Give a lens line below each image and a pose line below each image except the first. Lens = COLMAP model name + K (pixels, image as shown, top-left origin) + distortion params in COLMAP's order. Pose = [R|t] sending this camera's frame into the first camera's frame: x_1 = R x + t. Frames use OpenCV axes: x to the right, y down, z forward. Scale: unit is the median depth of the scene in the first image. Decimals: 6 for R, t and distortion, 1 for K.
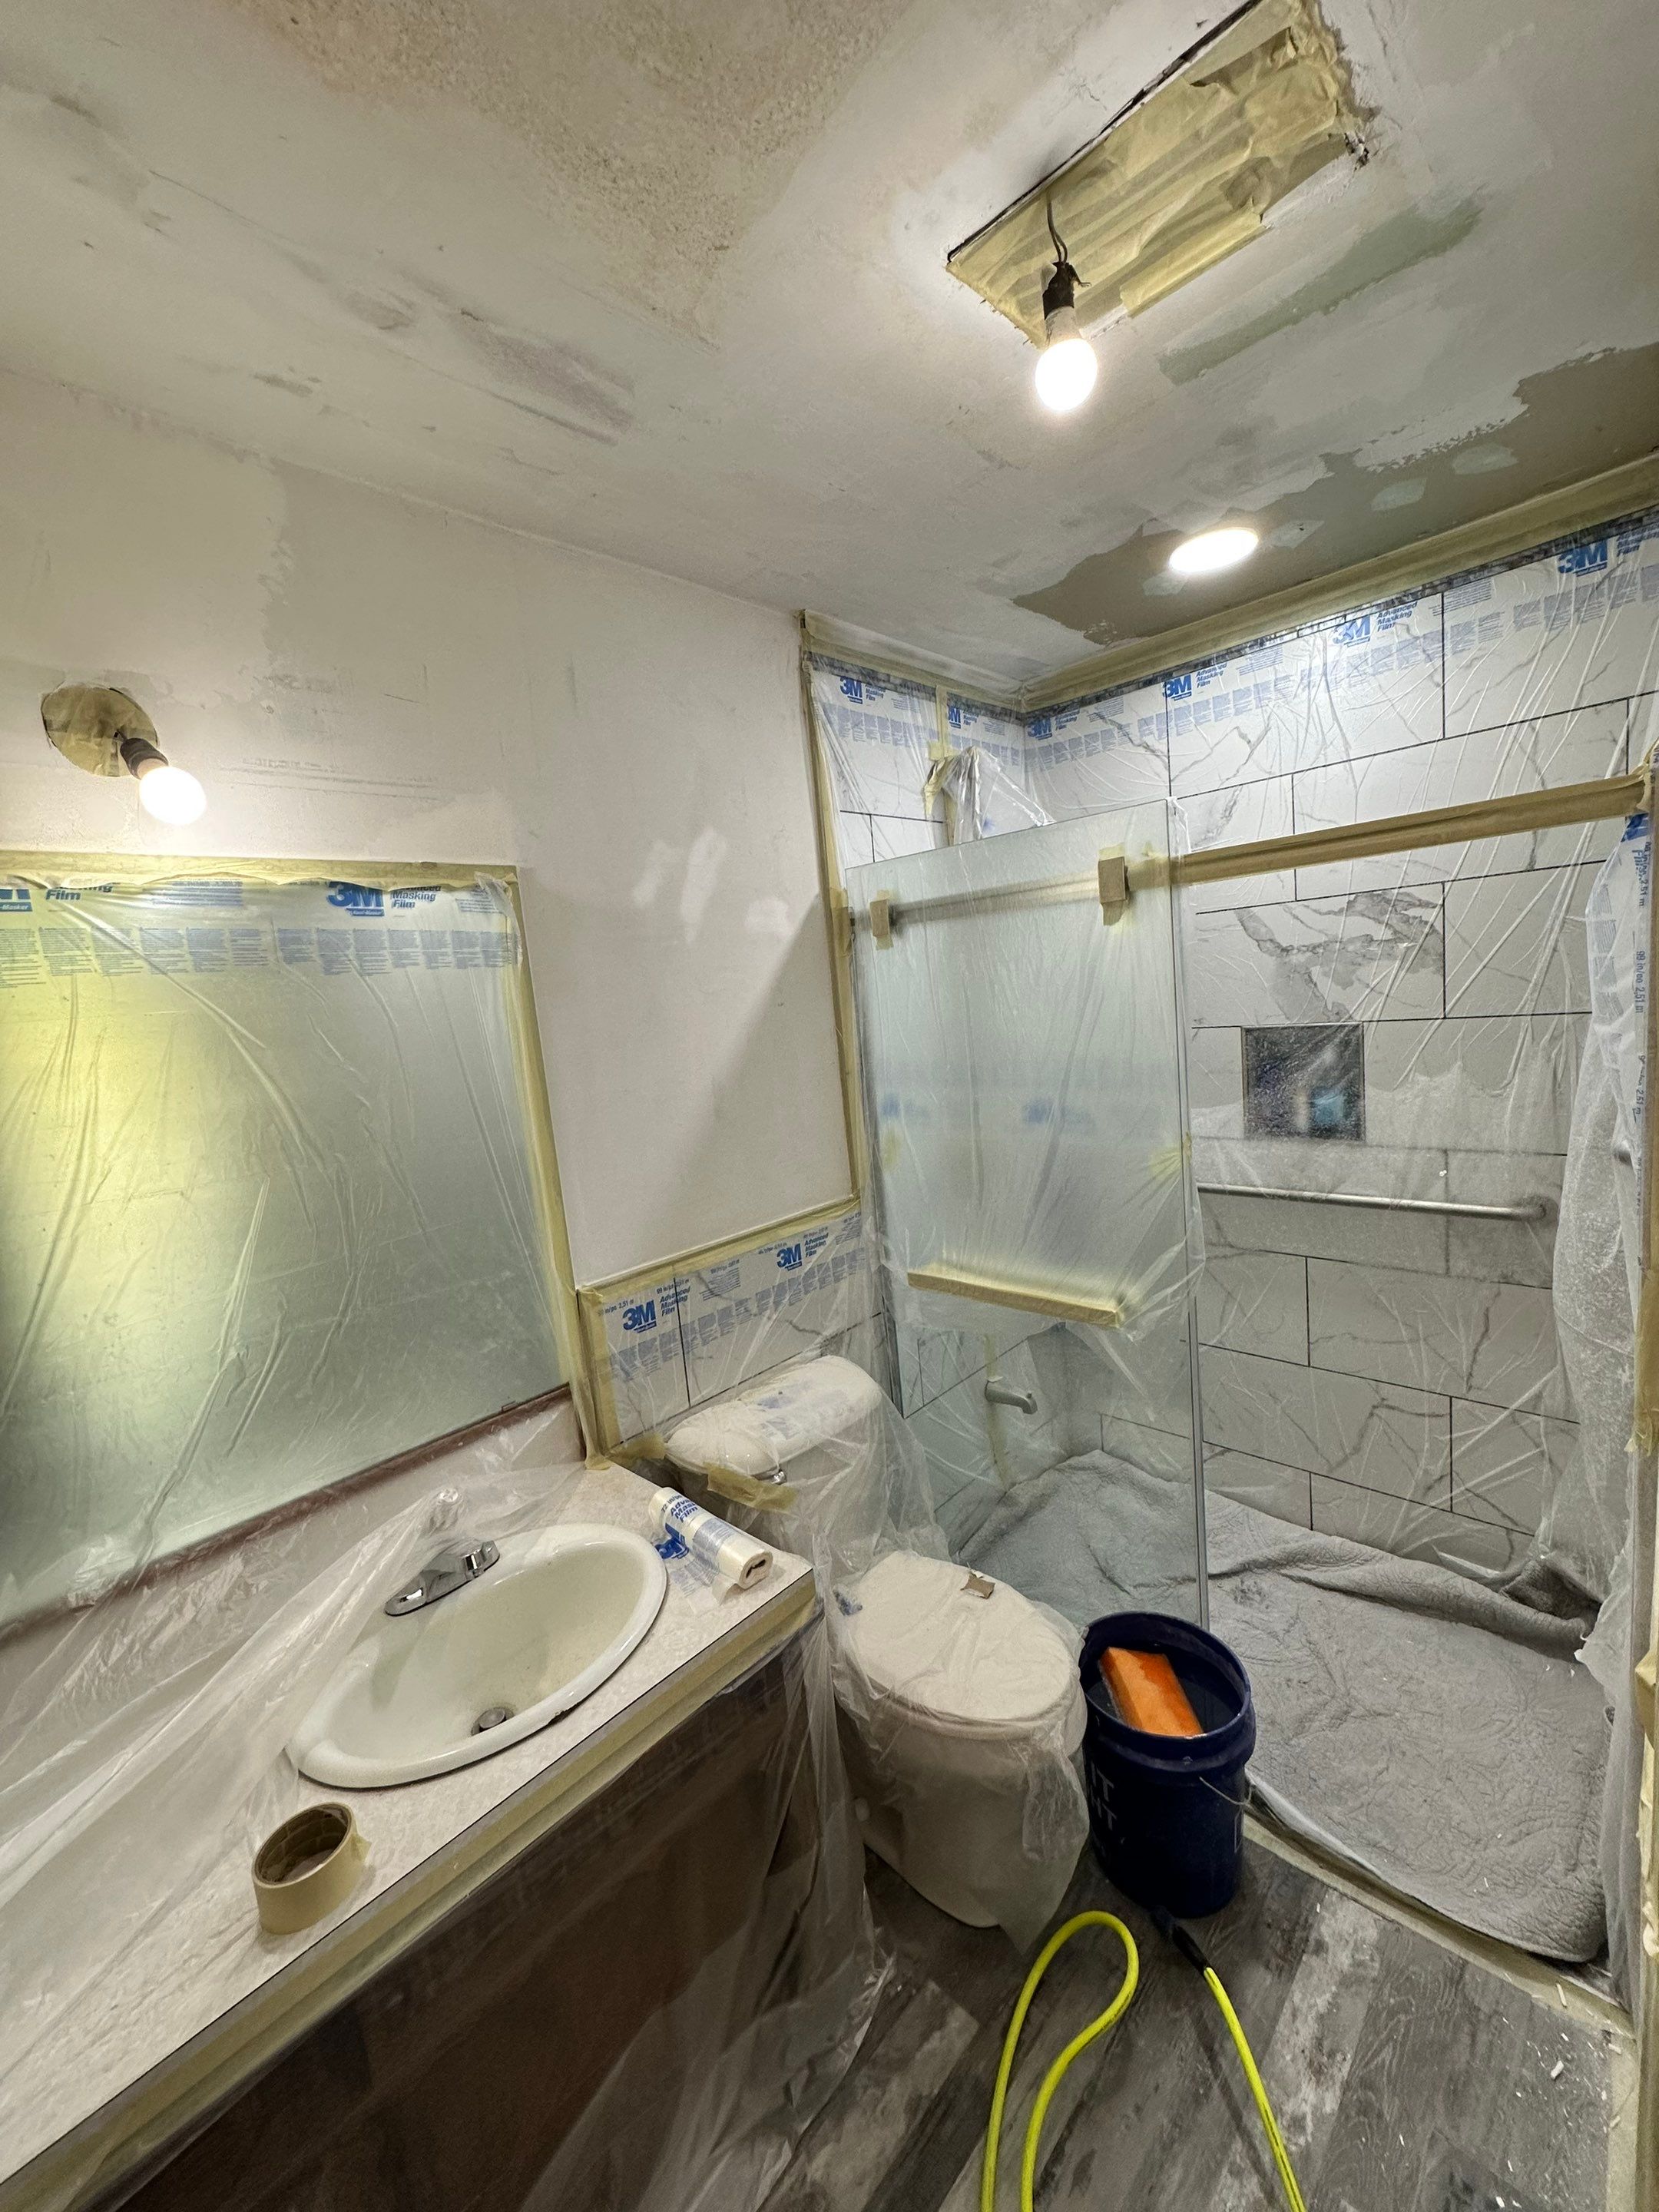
lens RADIAL K [[878.6, 0, 829.5], [0, 878.6, 1106.0], [0, 0, 1]] dist [-0.001273, 0.000007]
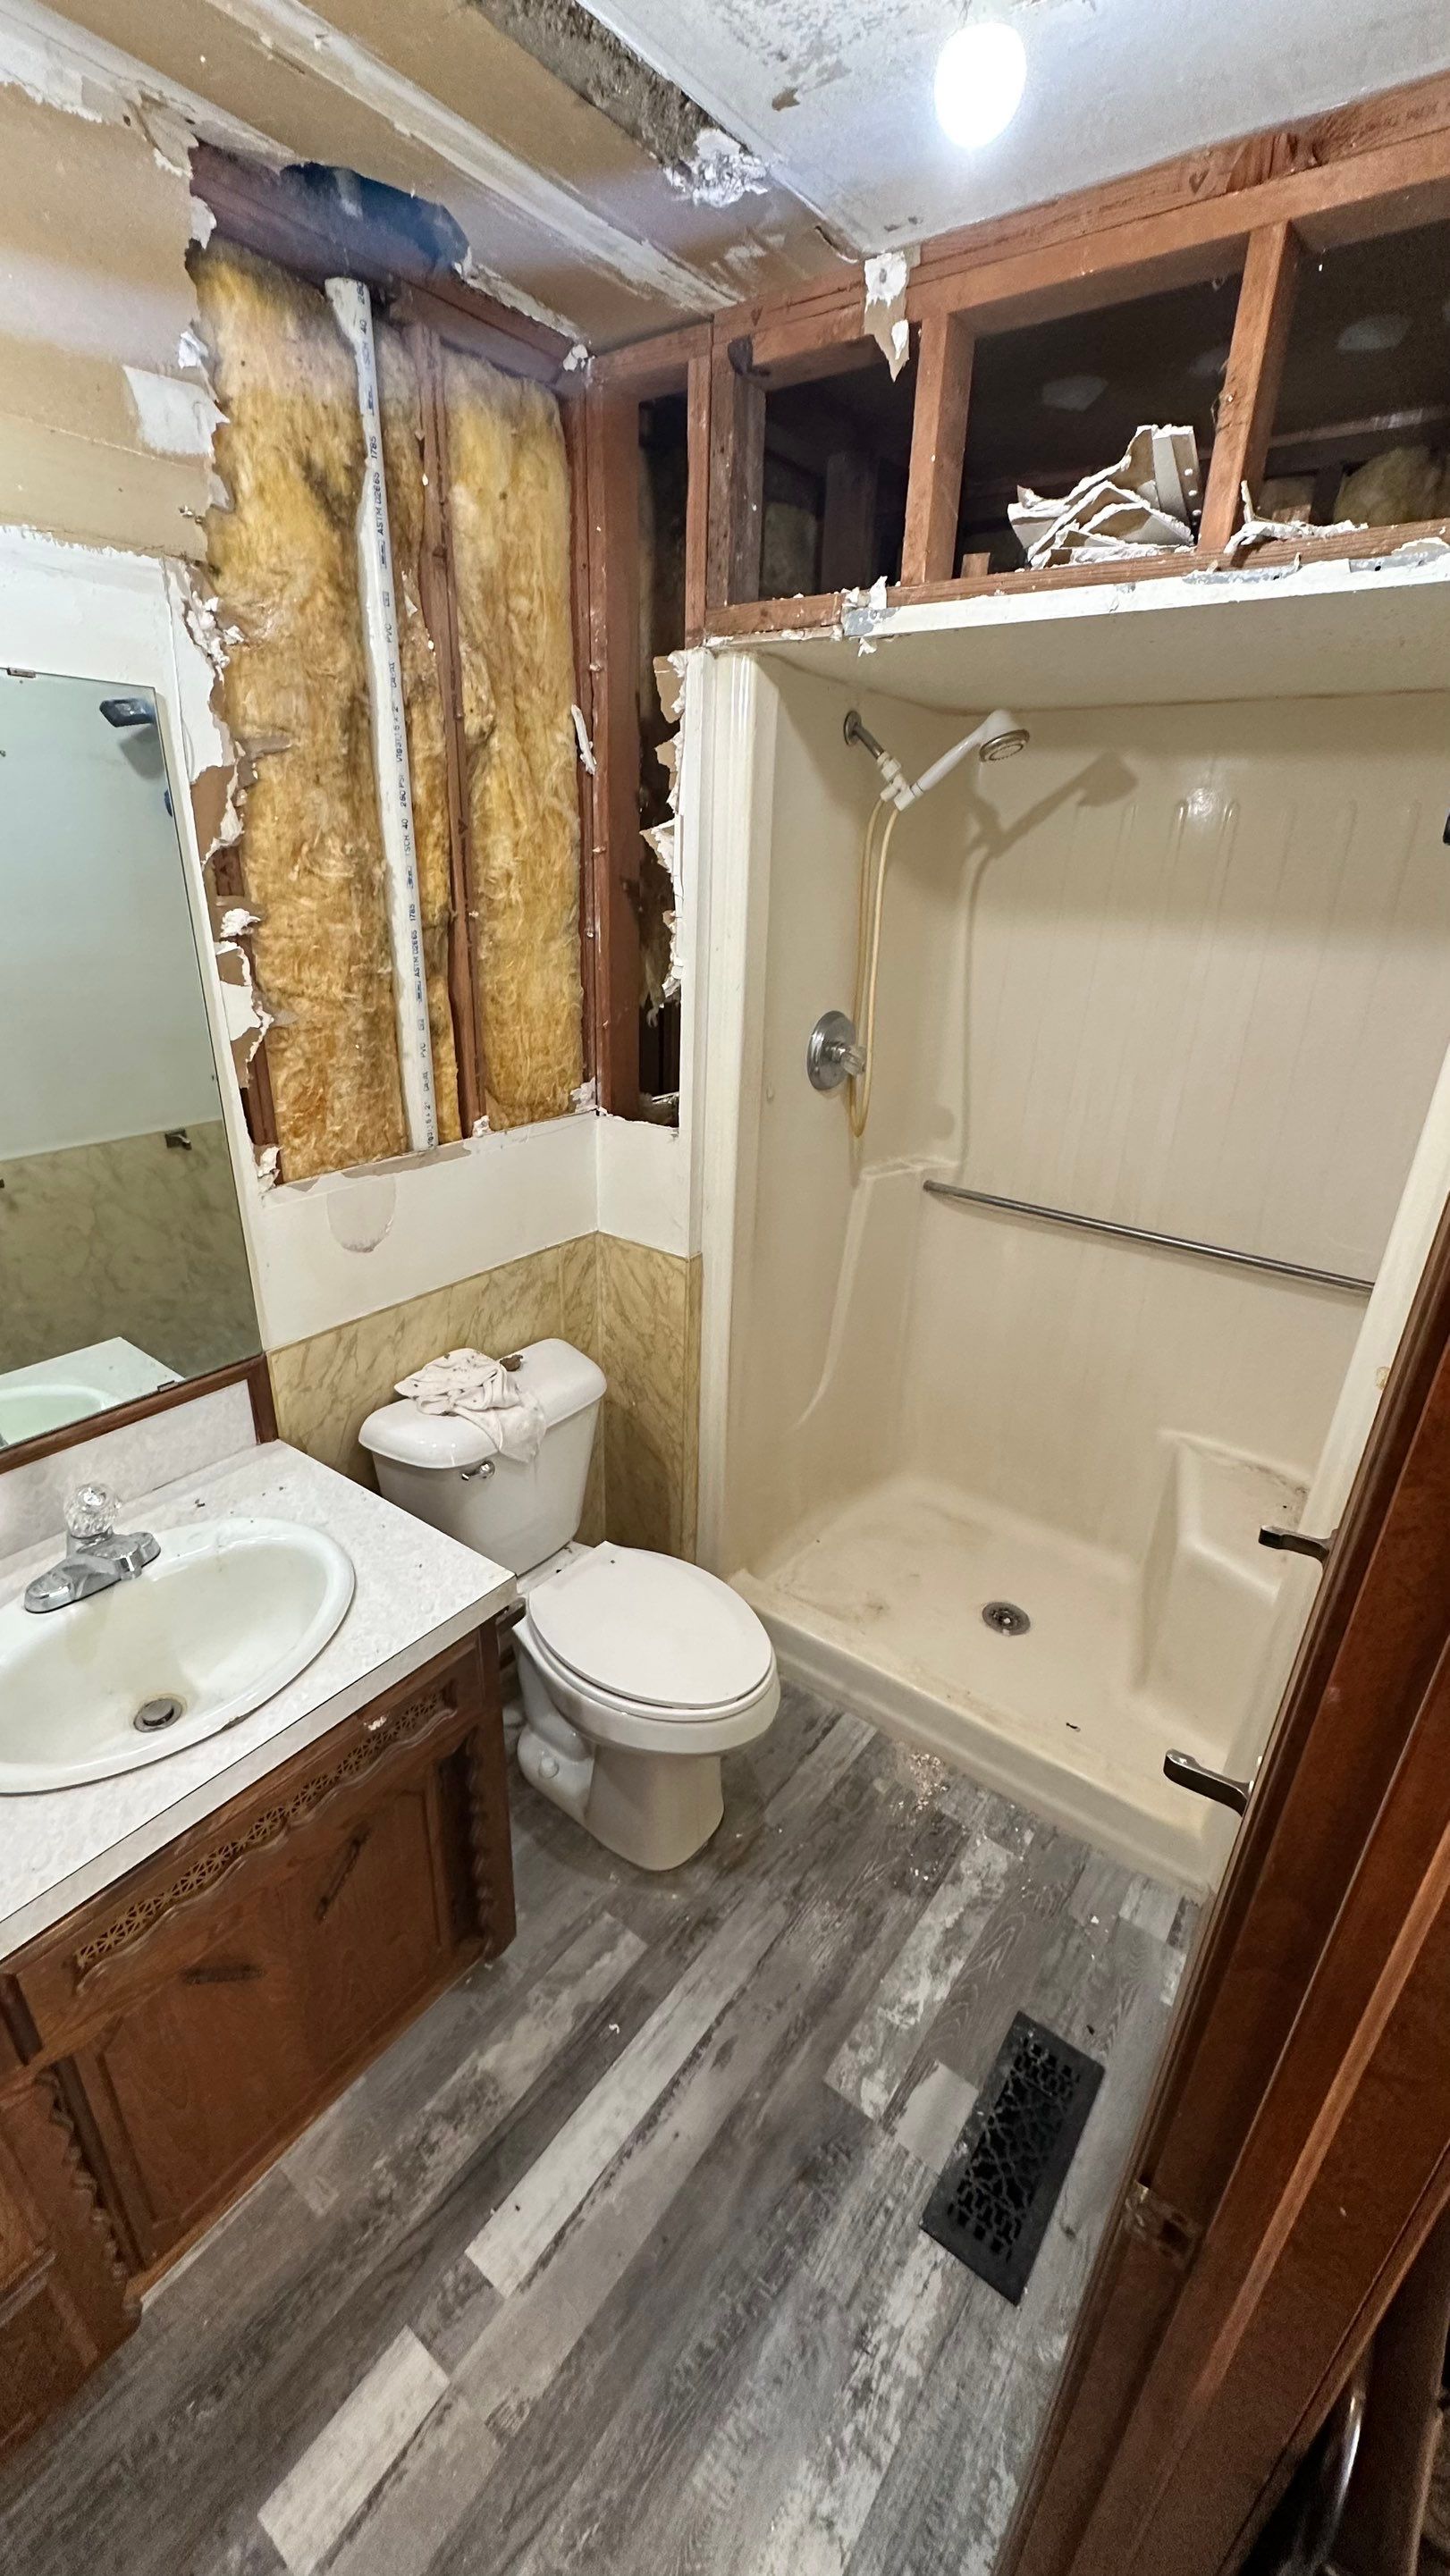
lens RADIAL K [[1023.2, 0, 726.3], [0, 1023.2, 1287.4], [0, 0, 1]] dist [-0.001270, 0.000252]
pose [[0.983939, 0.069557, 0.164395, 0.001411], [-0.110711, 0.960223, 0.256348, -0.070921], [-0.140025, -0.270431, 0.952502, -0.000786]]
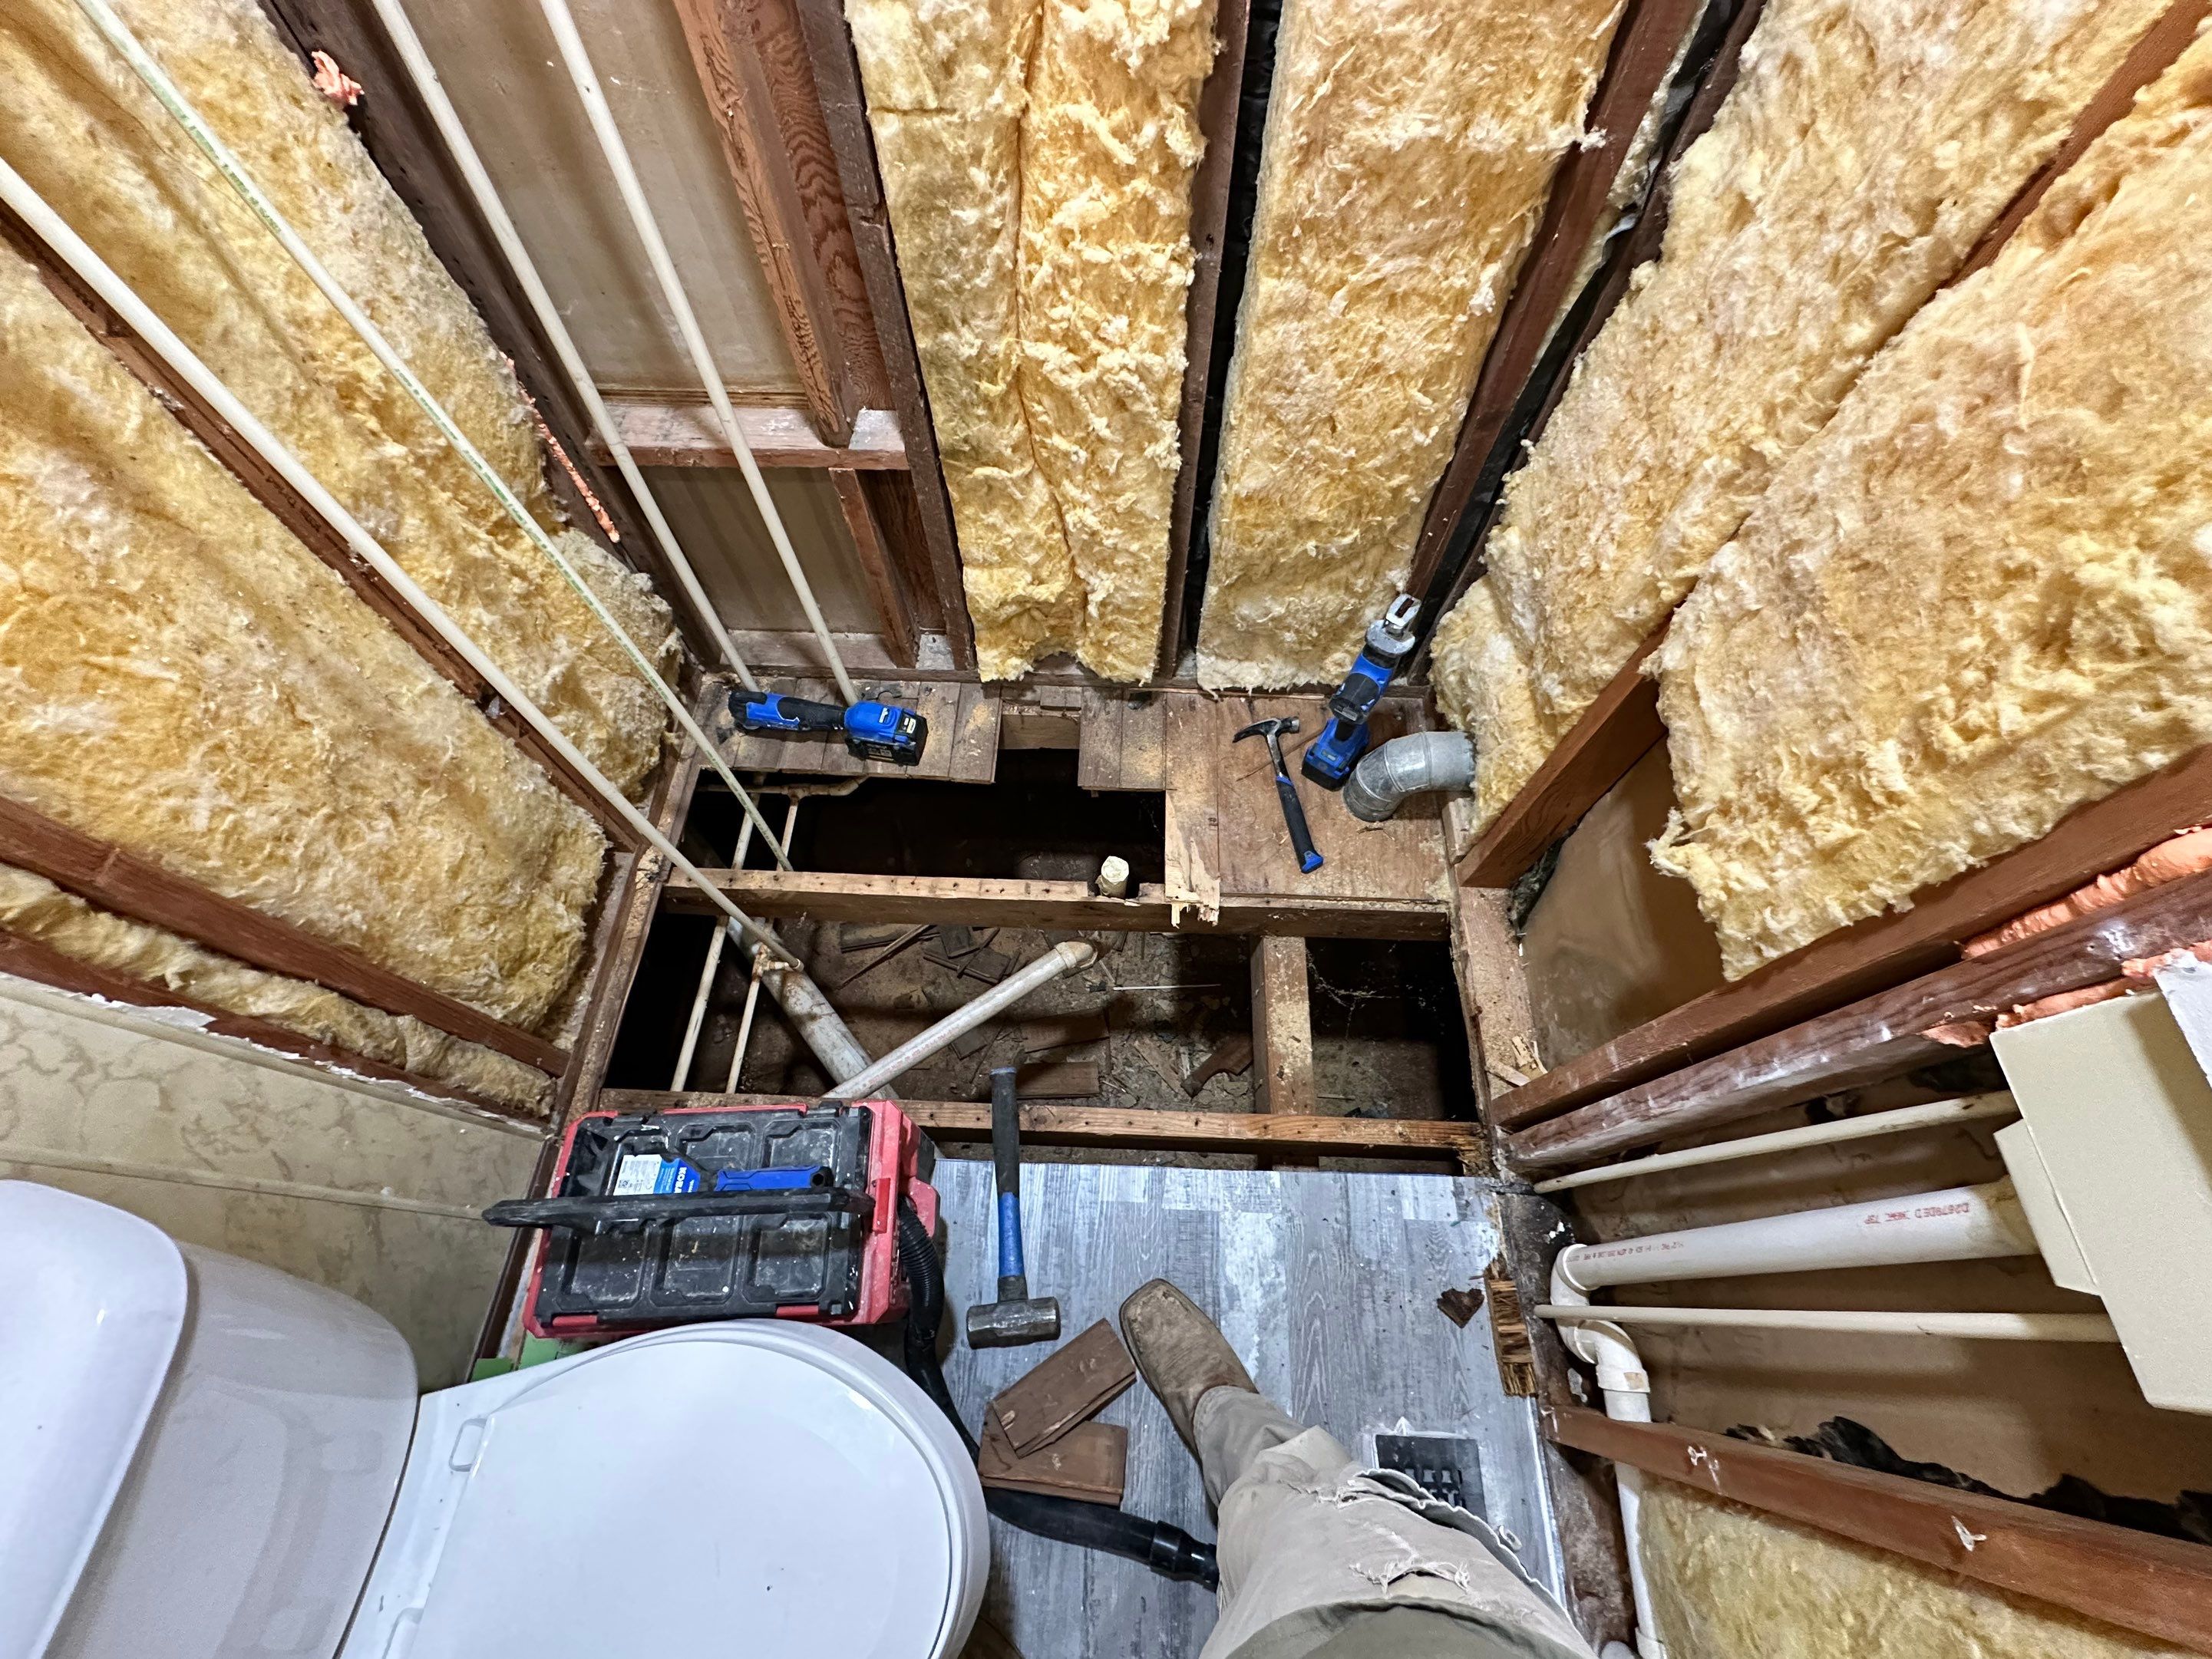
lens RADIAL K [[878.8, 0, 1102.9], [0, 878.8, 827.7], [0, 0, 1]] dist [-0.005803, 0.002255]
pose [[0.745144, -0.539927, 0.391458, 0.377462], [0.017827, 0.602895, 0.797622, -0.032513], [-0.666665, -0.587365, 0.458869, 0.973599]]
